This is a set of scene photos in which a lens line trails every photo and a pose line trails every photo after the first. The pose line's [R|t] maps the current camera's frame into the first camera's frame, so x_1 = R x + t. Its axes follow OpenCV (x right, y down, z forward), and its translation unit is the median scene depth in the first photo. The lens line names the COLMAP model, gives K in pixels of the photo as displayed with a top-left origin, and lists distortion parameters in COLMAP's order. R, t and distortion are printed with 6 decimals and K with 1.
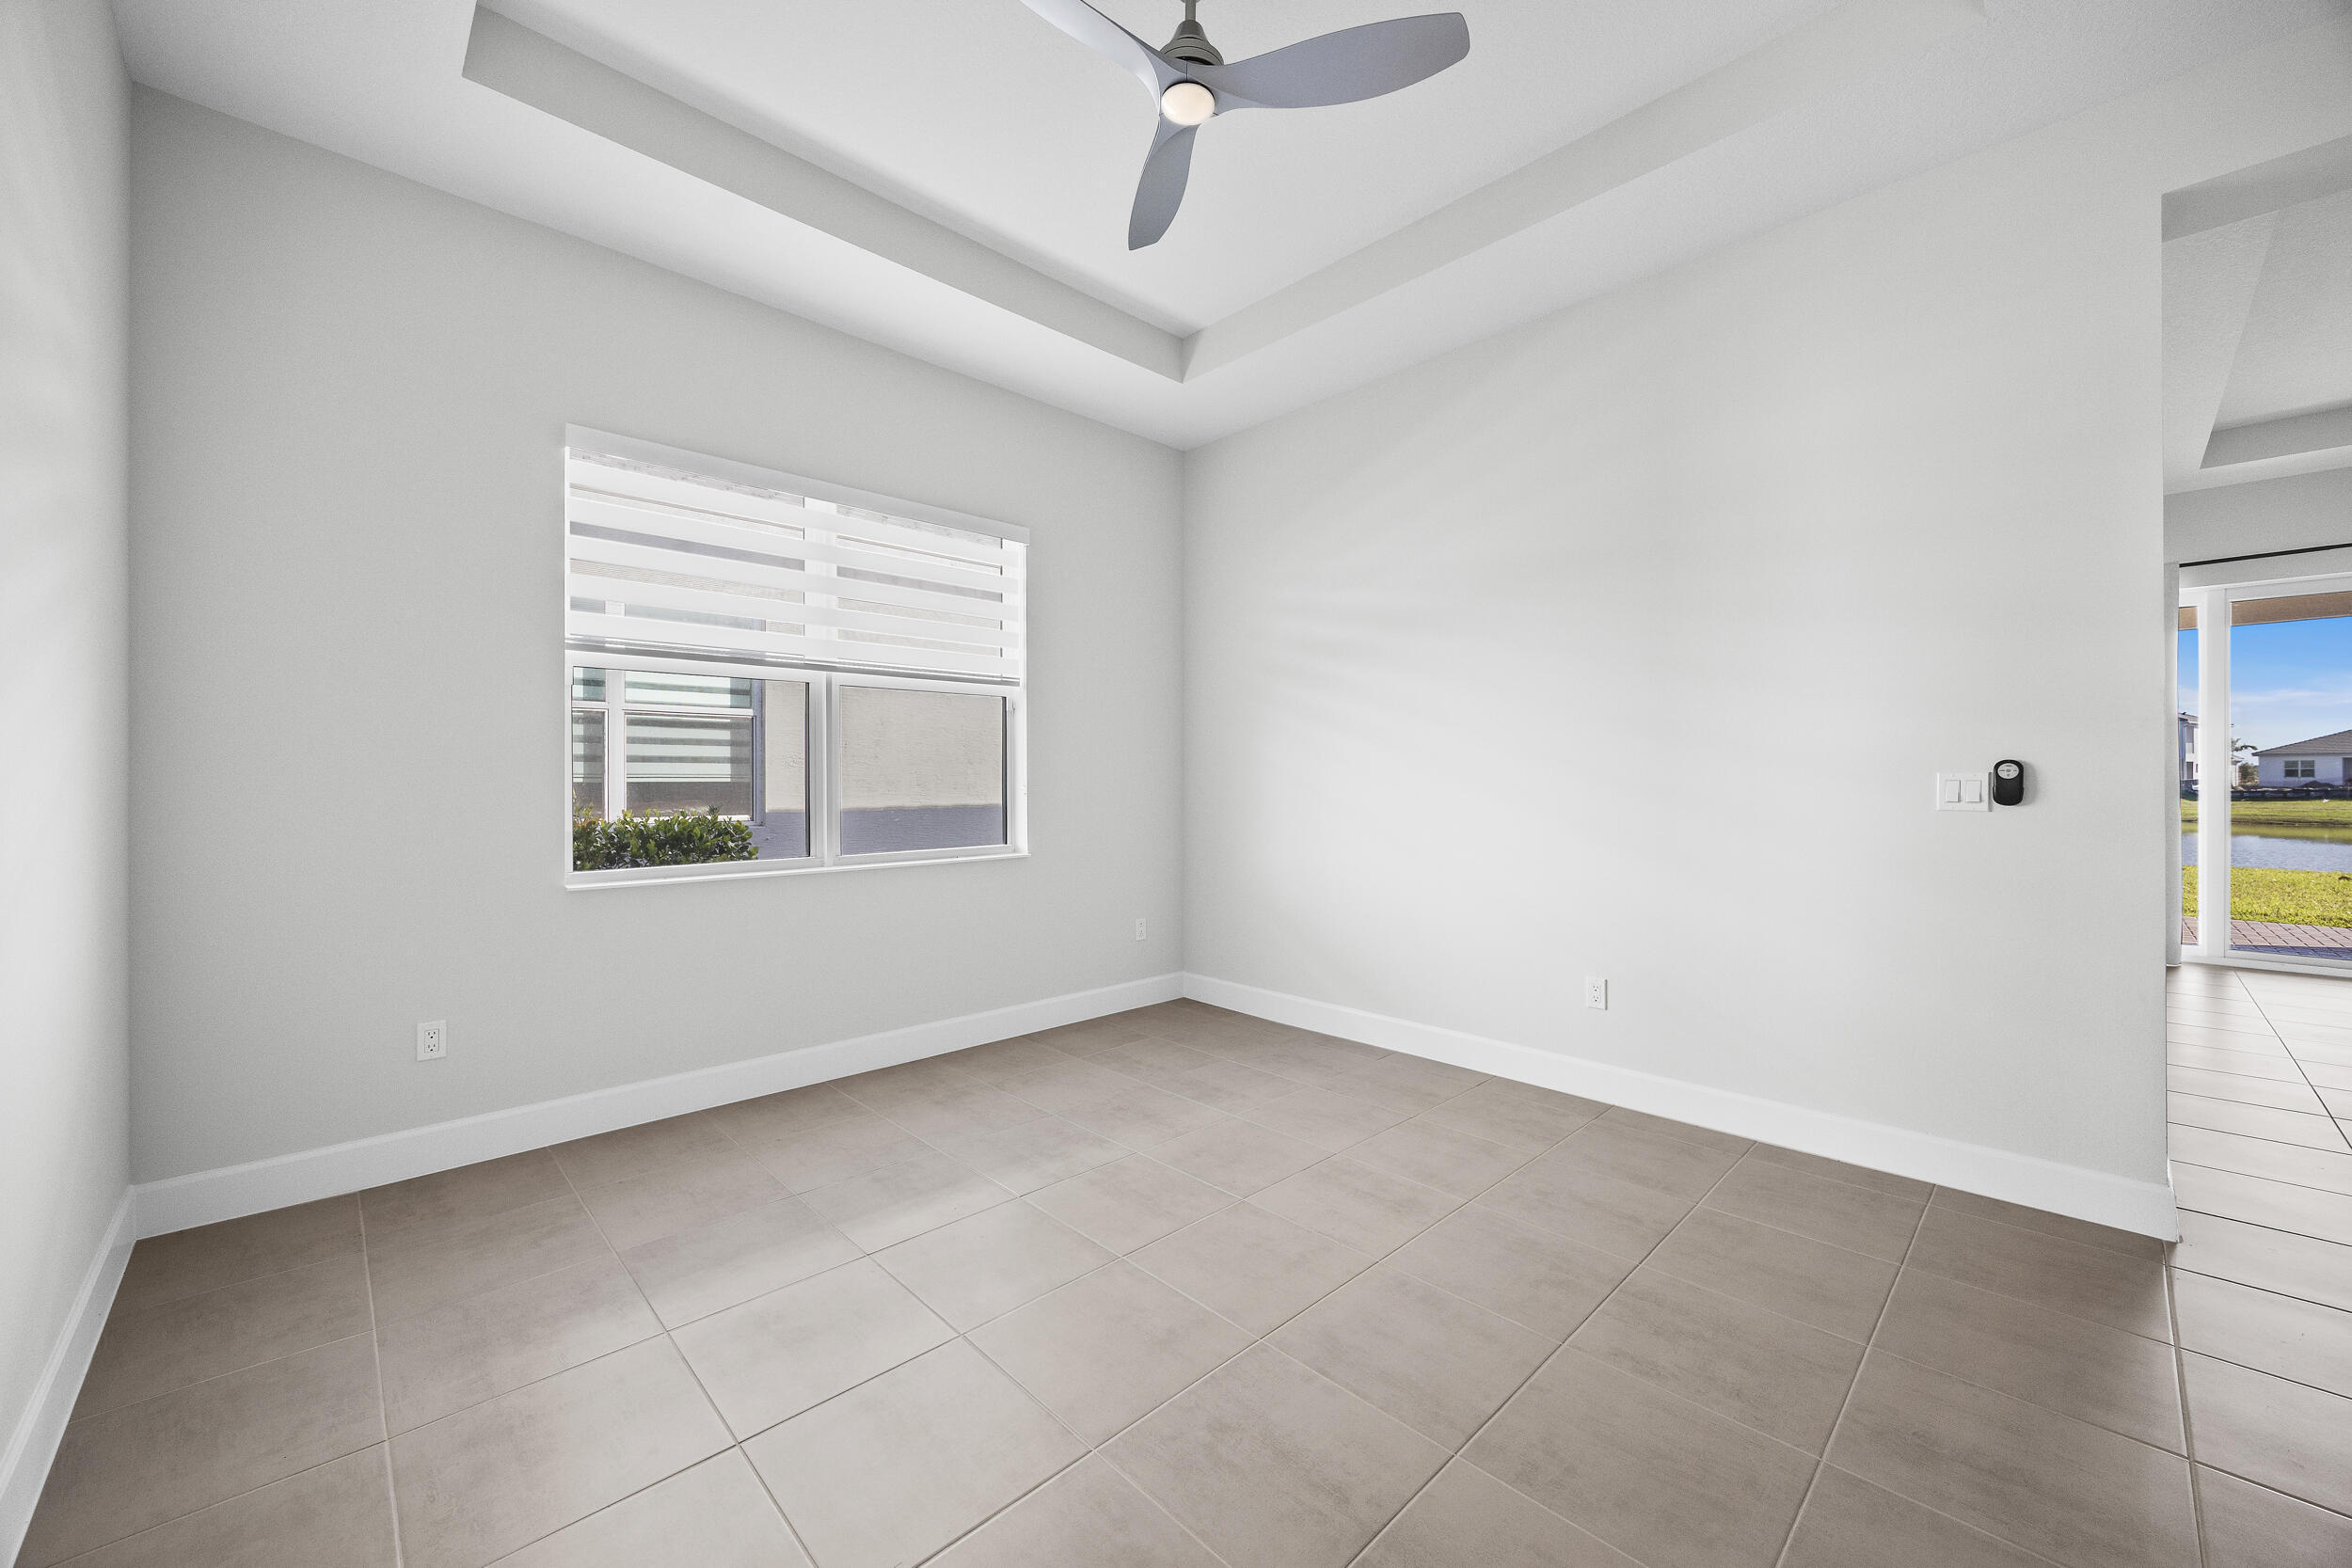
lens RADIAL K [[899.7, 0, 1185.5], [0, 899.7, 784.1], [0, 0, 1]] dist [-0.004550, 0.000991]
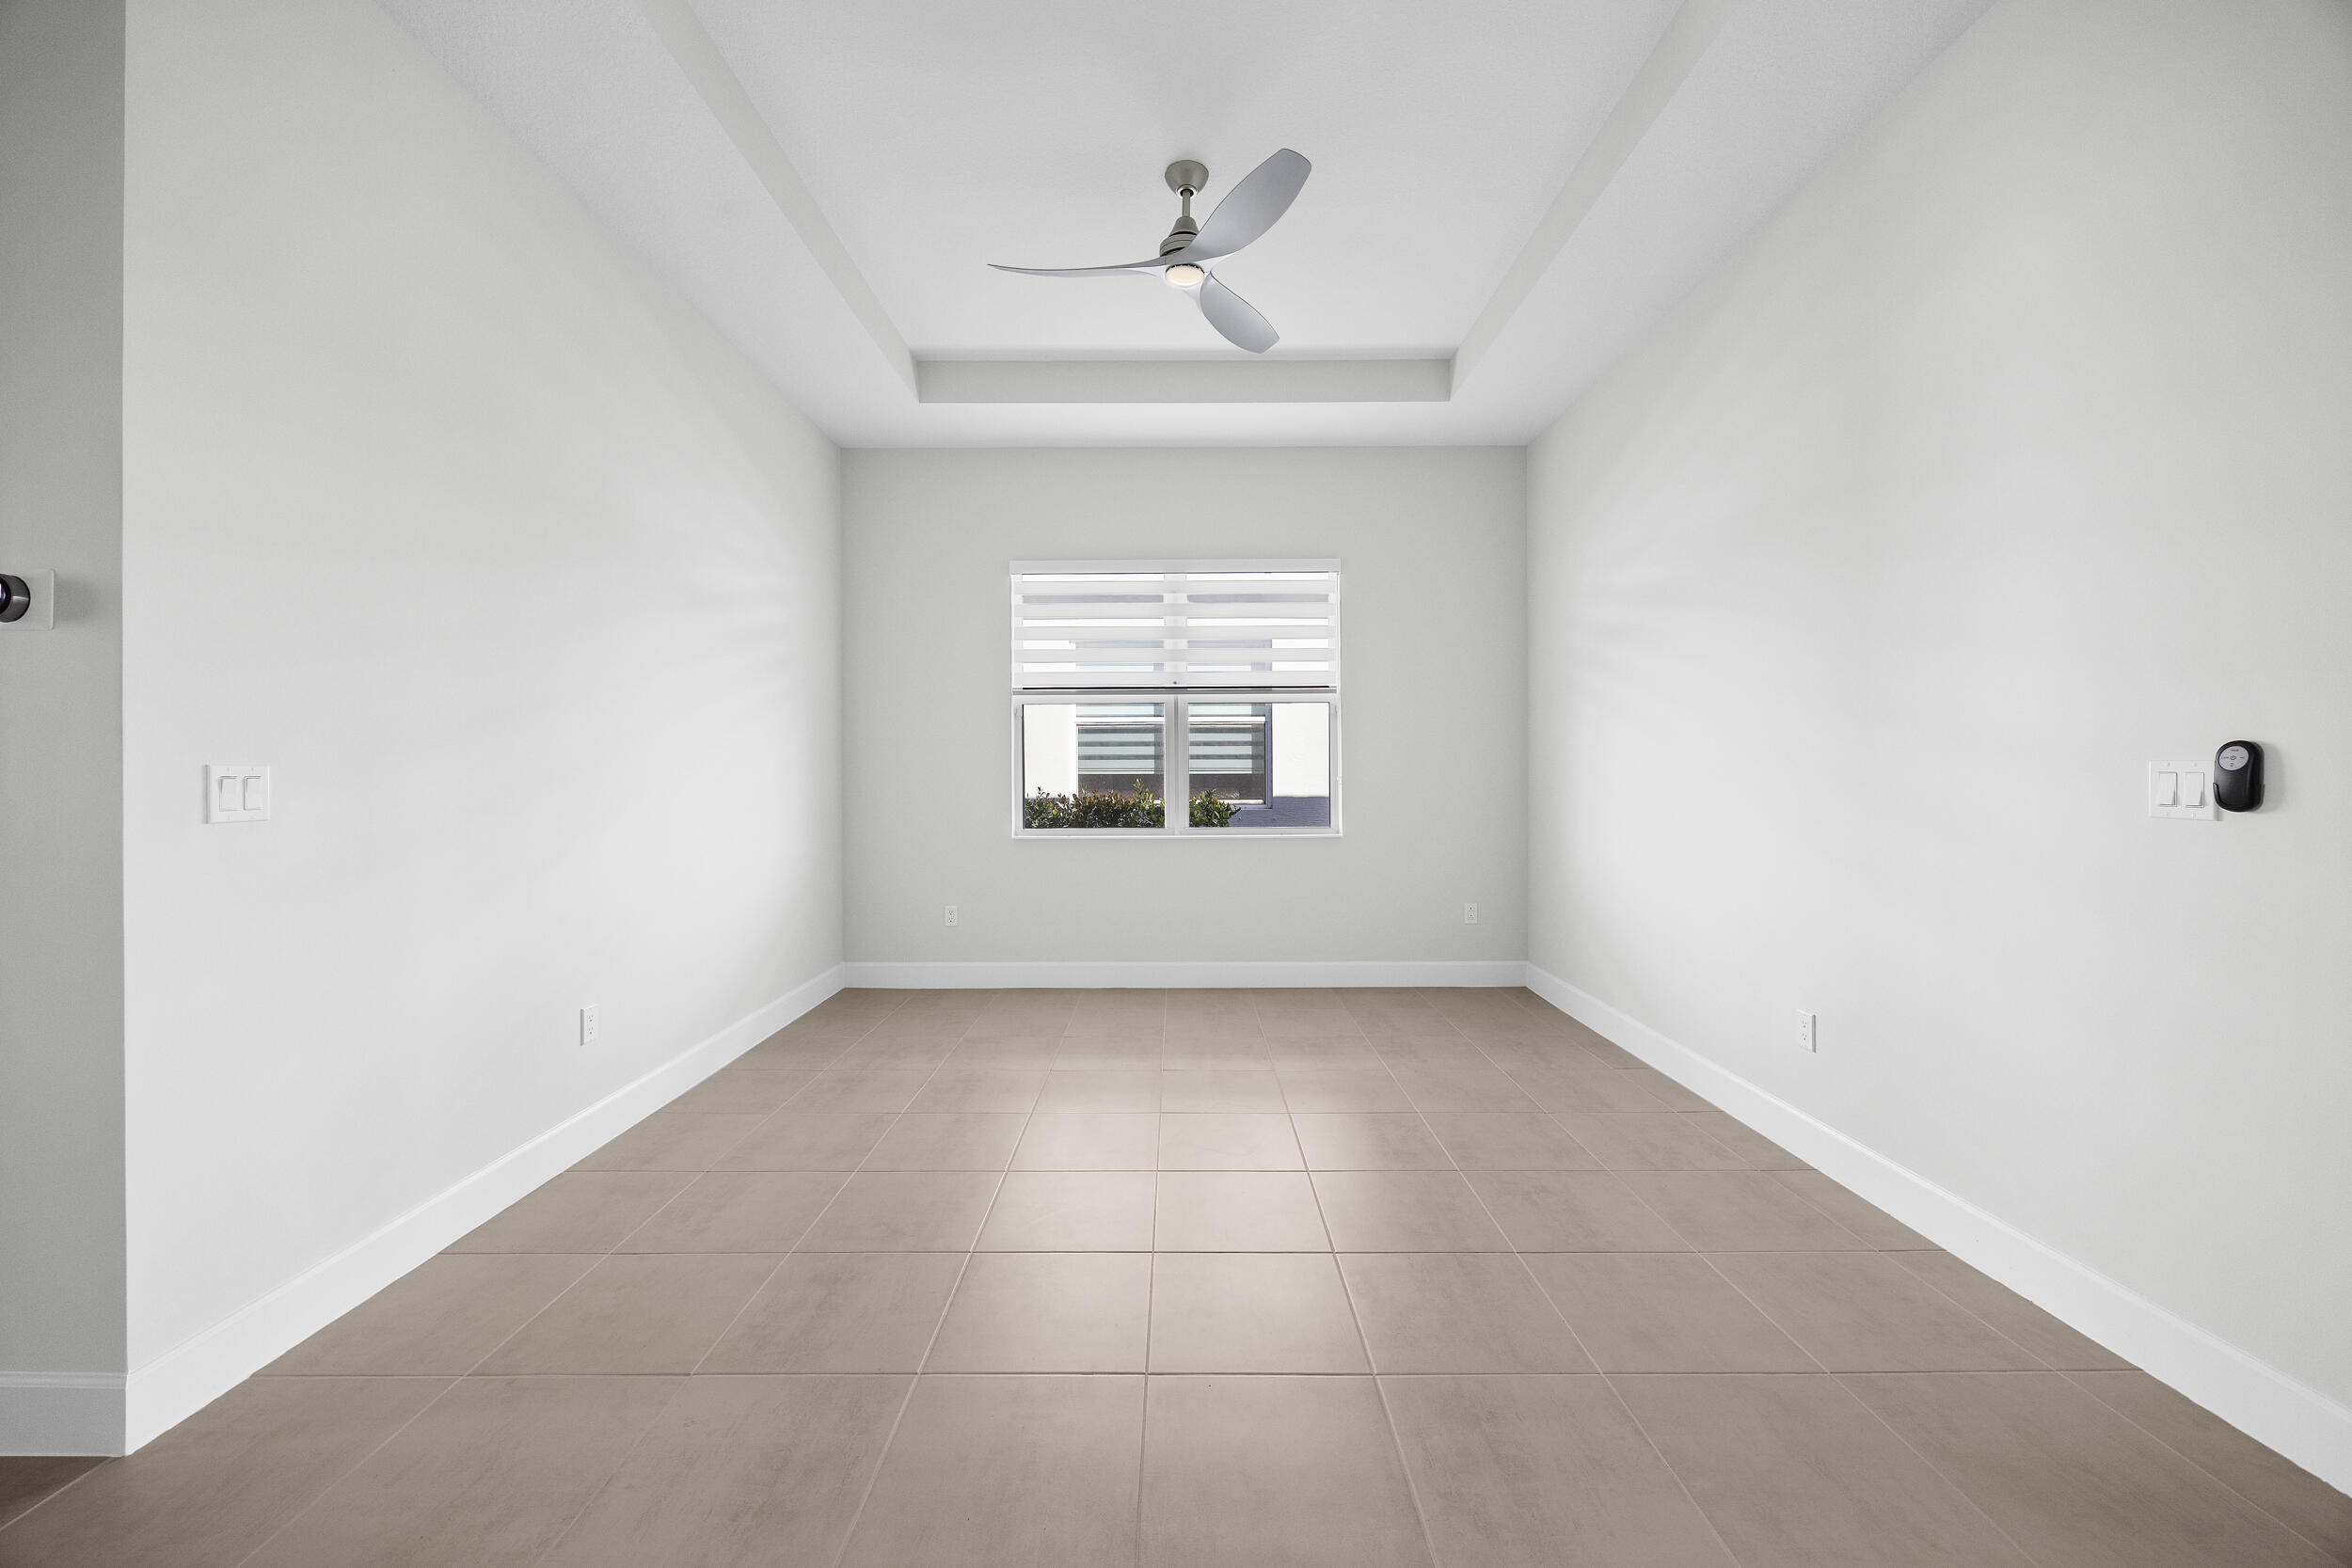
lens RADIAL K [[899.7, 0, 1176.0], [0, 899.7, 775.8], [0, 0, 1]] dist [-0.004550, 0.000991]
pose [[0.713541, 0.001109, -0.700612, 0.559844], [-0.000248, 0.999999, 0.001331, -0.001702], [0.700613, -0.000776, 0.713541, 0.008941]]
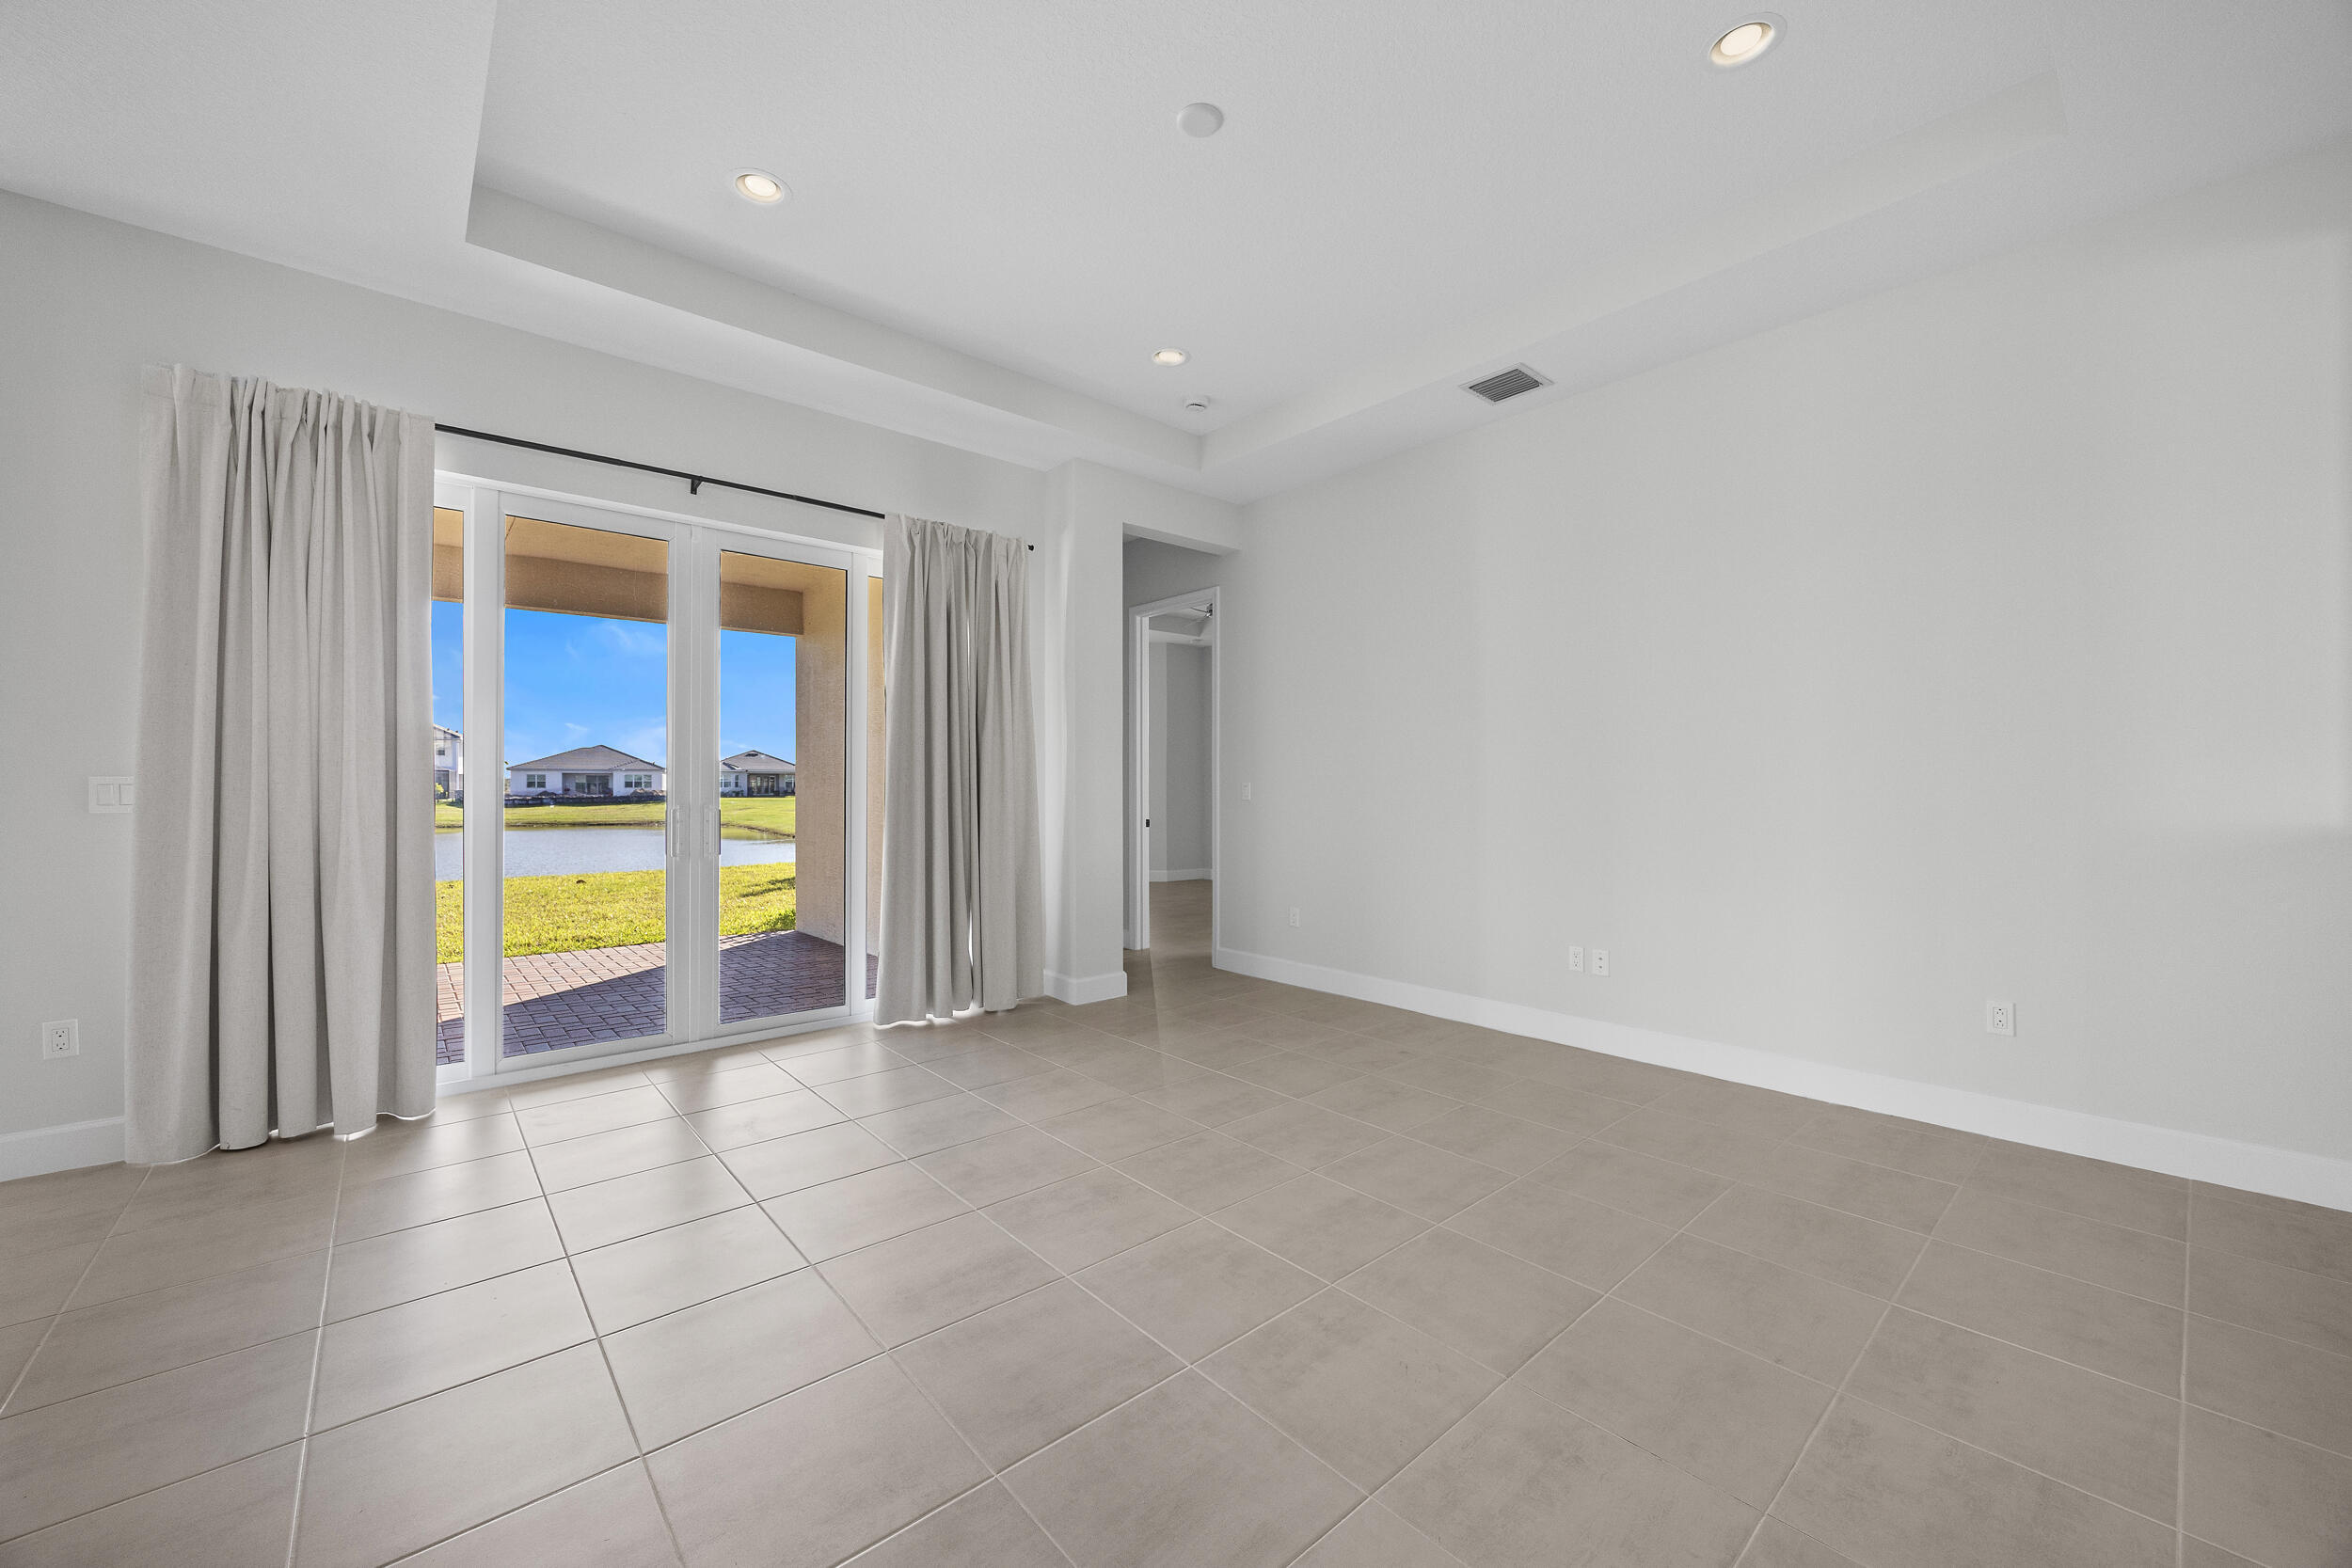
lens RADIAL K [[899.7, 0, 1182.3], [0, 899.7, 782.4], [0, 0, 1]] dist [-0.004550, 0.000991]
pose [[0.052509, 0.007527, 0.998592, 0.833841], [0.005602, 0.999954, -0.007831, -0.006336], [-0.998605, 0.006006, 0.052464, 0.727138]]
